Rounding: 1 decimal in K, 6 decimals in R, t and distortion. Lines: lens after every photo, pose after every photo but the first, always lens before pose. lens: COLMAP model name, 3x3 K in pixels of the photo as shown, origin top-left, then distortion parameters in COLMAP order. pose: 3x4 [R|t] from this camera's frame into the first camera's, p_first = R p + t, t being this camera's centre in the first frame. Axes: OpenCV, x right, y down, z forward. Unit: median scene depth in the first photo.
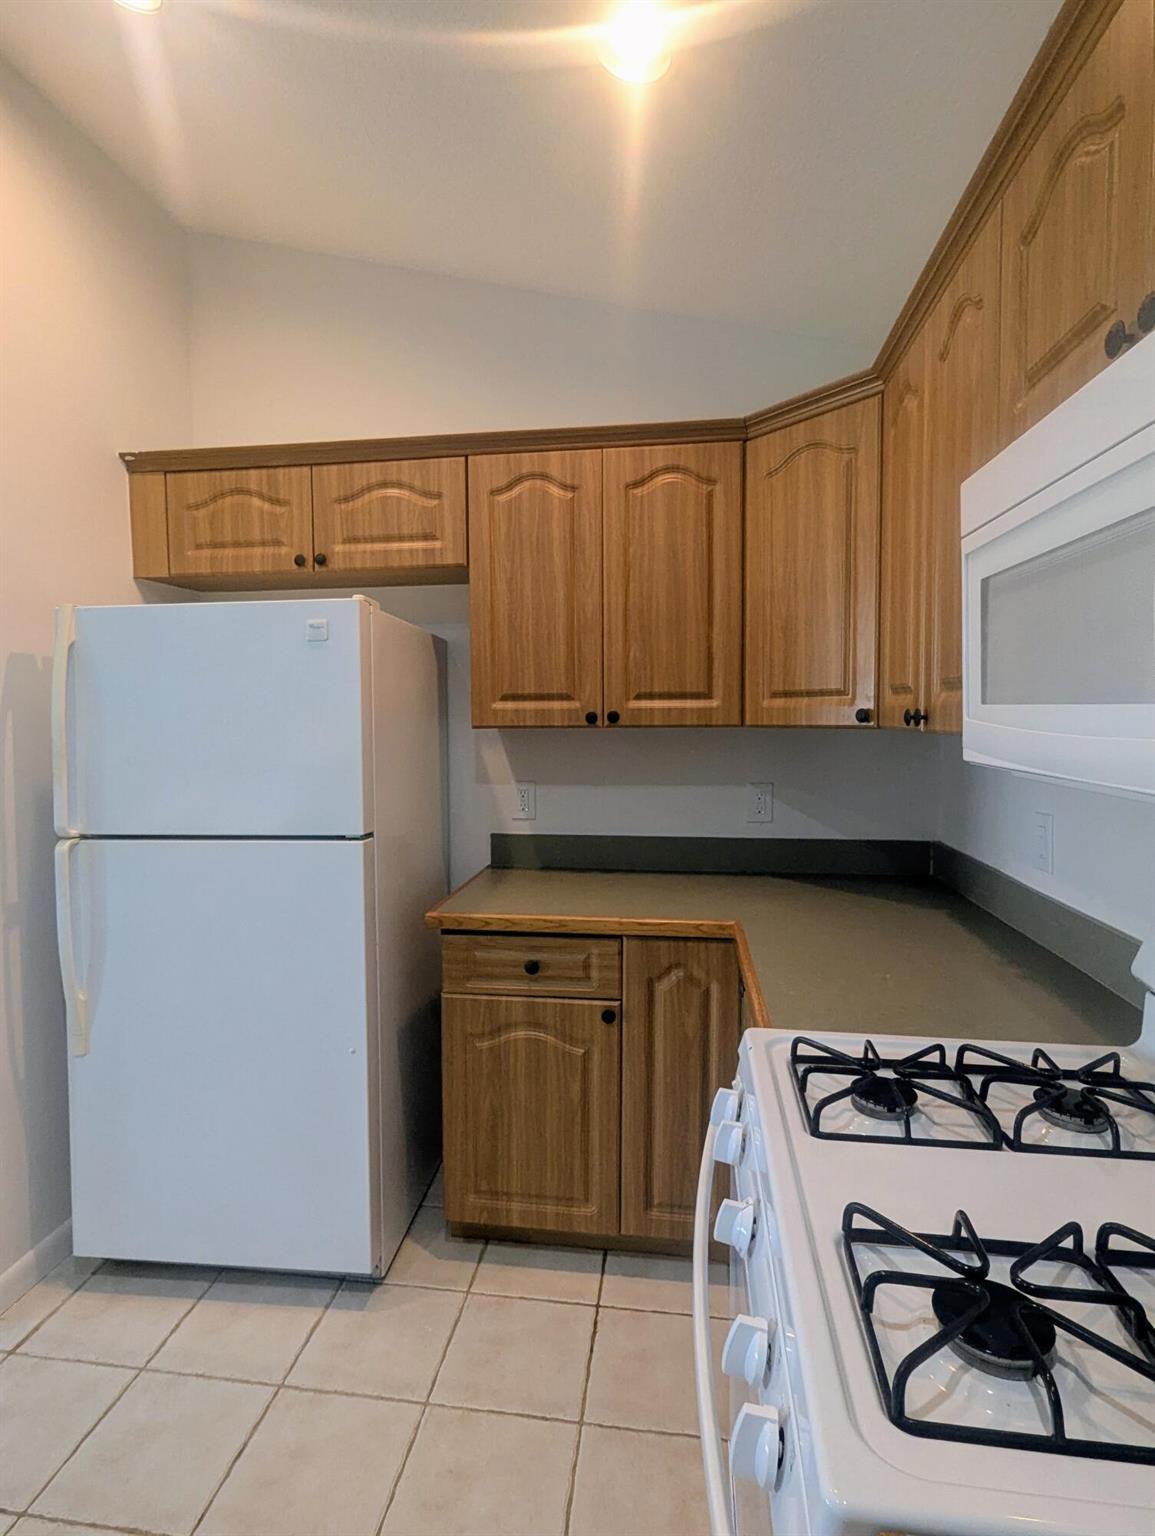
lens RADIAL K [[797.8, 0, 572.0], [0, 797.8, 760.0], [0, 0, 1]] dist [-0.001033, 0.000085]
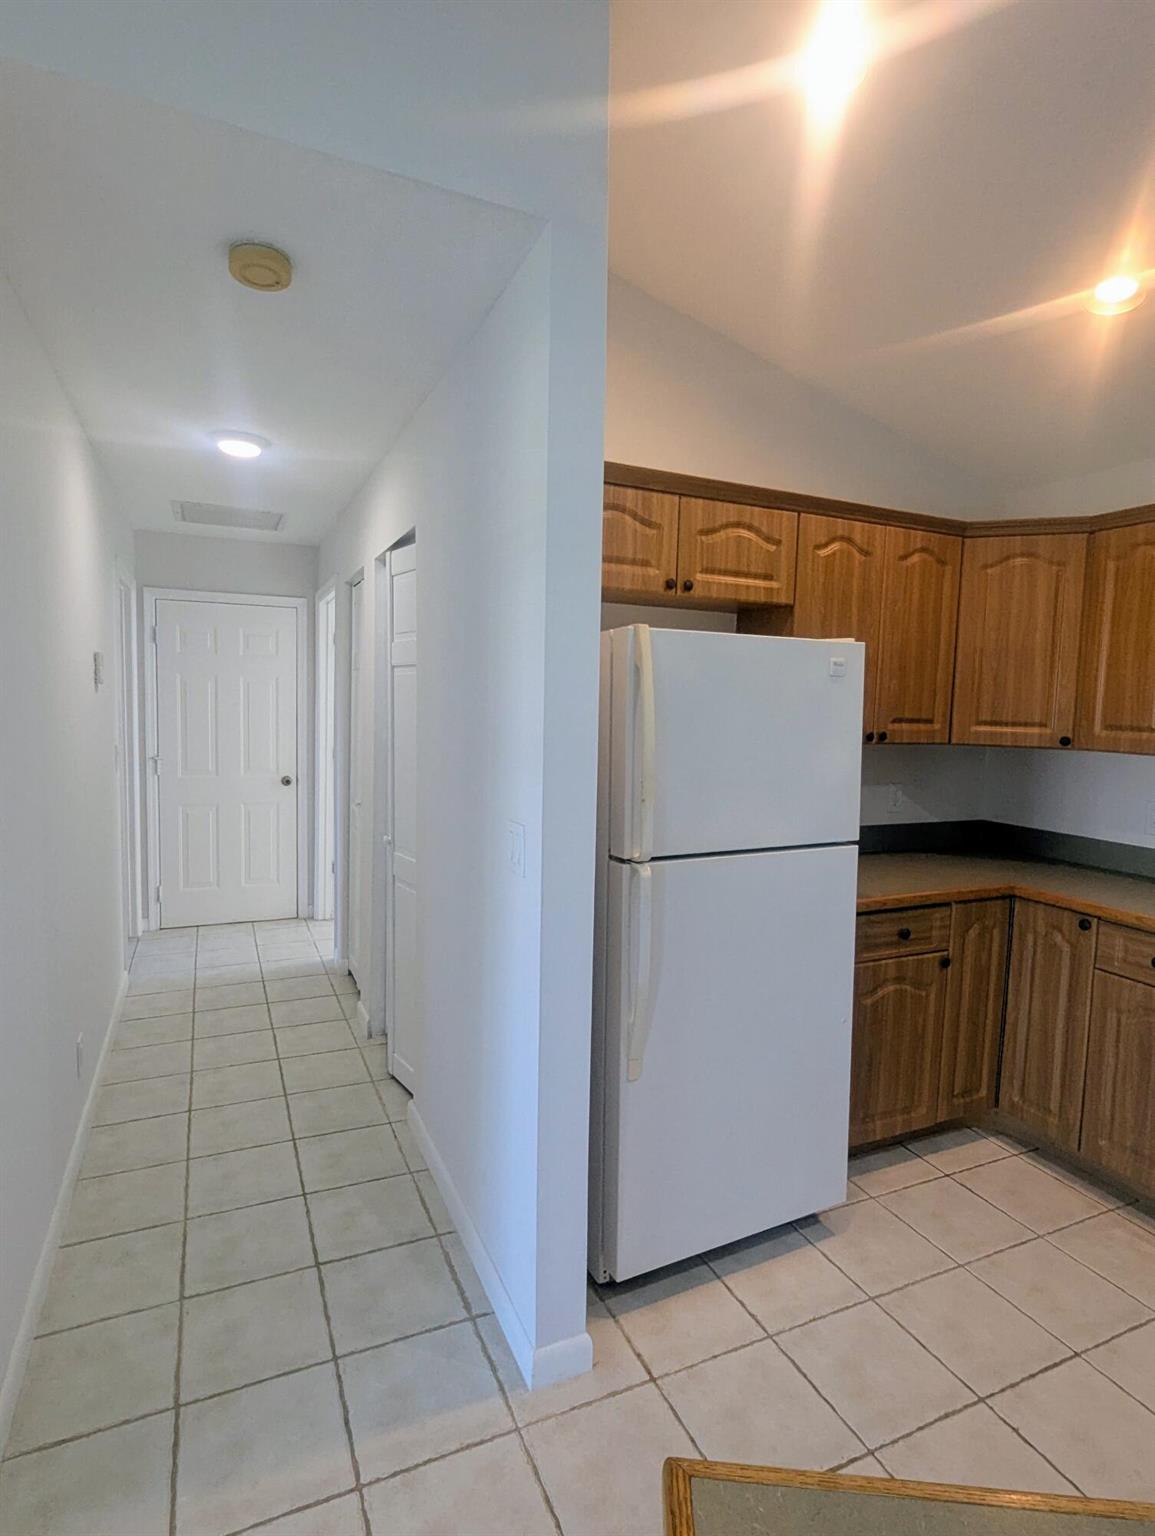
lens RADIAL K [[797.8, 0, 572.0], [0, 797.8, 760.0], [0, 0, 1]] dist [-0.001033, 0.000085]
pose [[0.844019, -0.010332, 0.536214, -1.082204], [-0.003104, 0.999704, 0.024149, -0.046339], [-0.536304, -0.022046, 0.843737, 0.189253]]
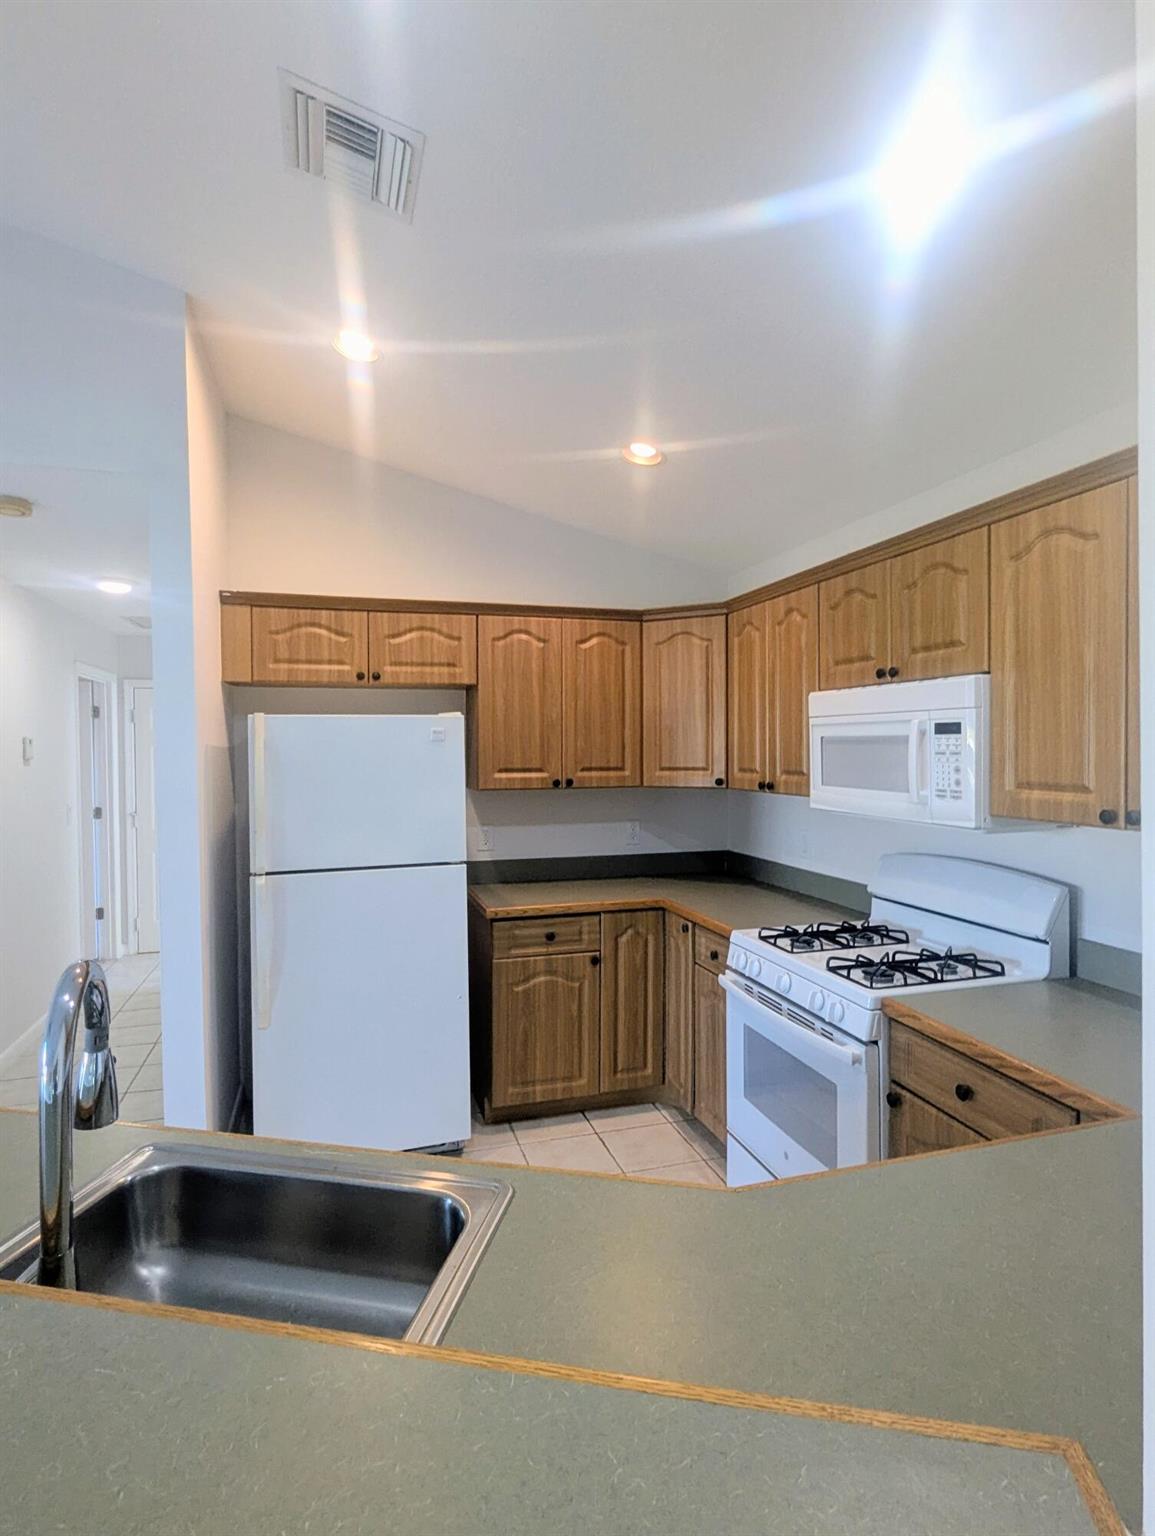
lens RADIAL K [[797.8, 0, 572.0], [0, 797.8, 760.0], [0, 0, 1]] dist [-0.001033, 0.000085]
pose [[0.908992, -0.003496, 0.416800, -0.633284], [0.022861, 0.998878, -0.041477, -0.032332], [-0.416187, 0.047231, 0.908051, -0.487161]]
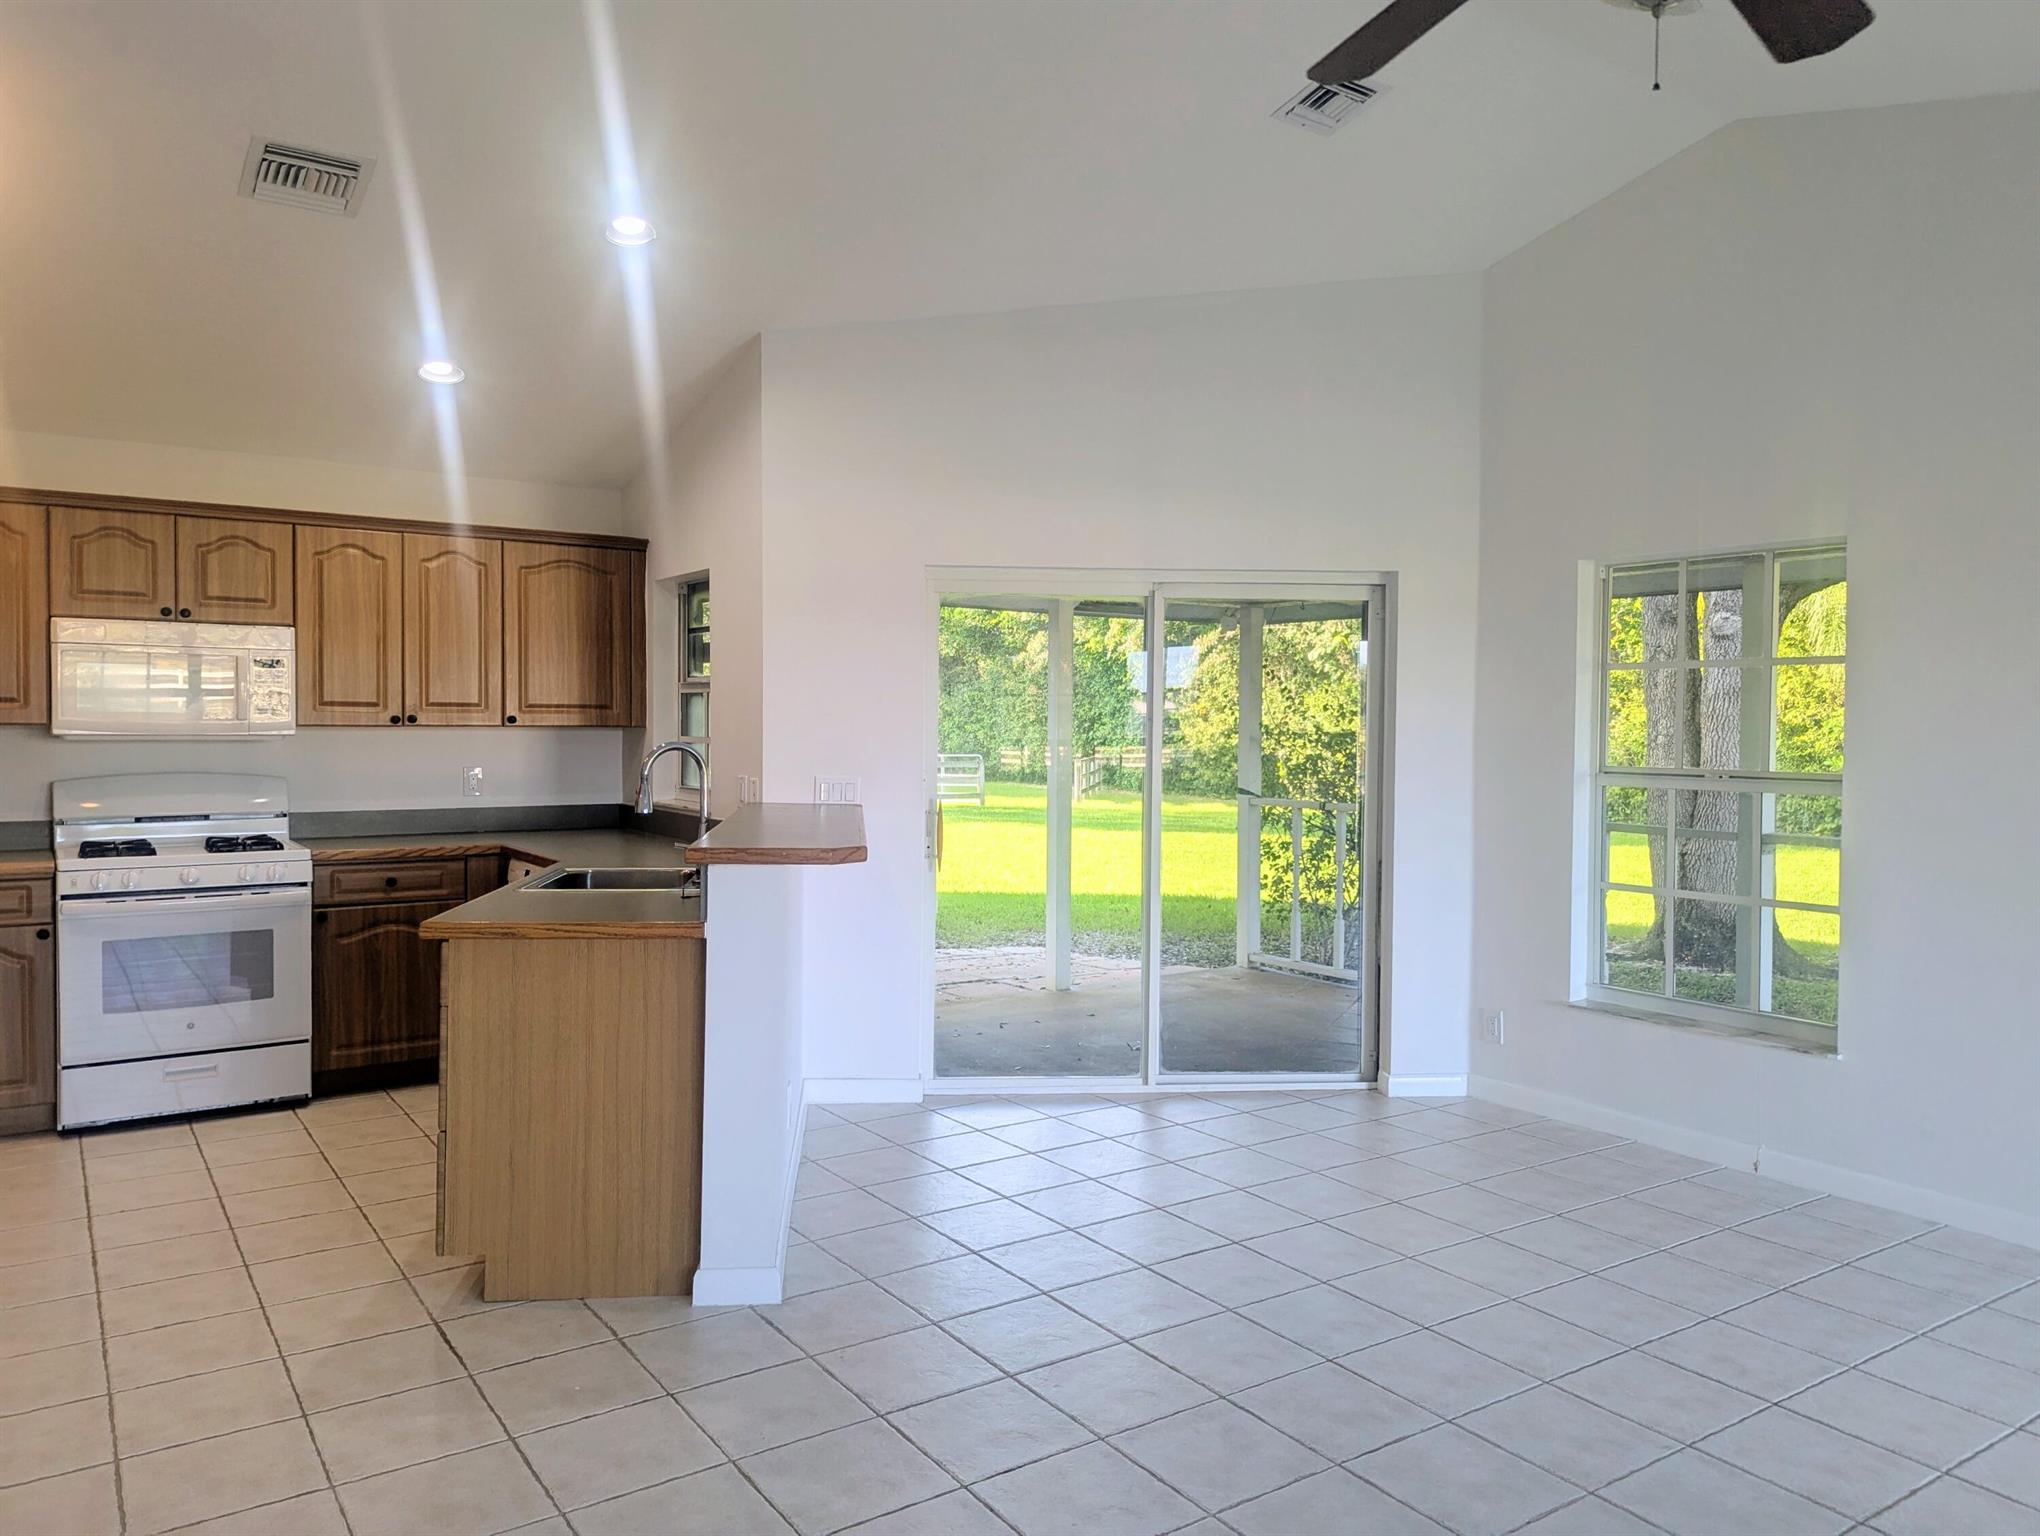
lens RADIAL K [[1475.5, 0, 1020.0], [0, 1475.5, 768.0], [0, 0, 1]] dist [0.022178, 0.000418]
pose [[-0.672723, -0.027663, 0.739378, -2.567478], [0.037589, 0.996733, 0.071493, -0.058226], [-0.738939, 0.075887, -0.669485, 1.005148]]
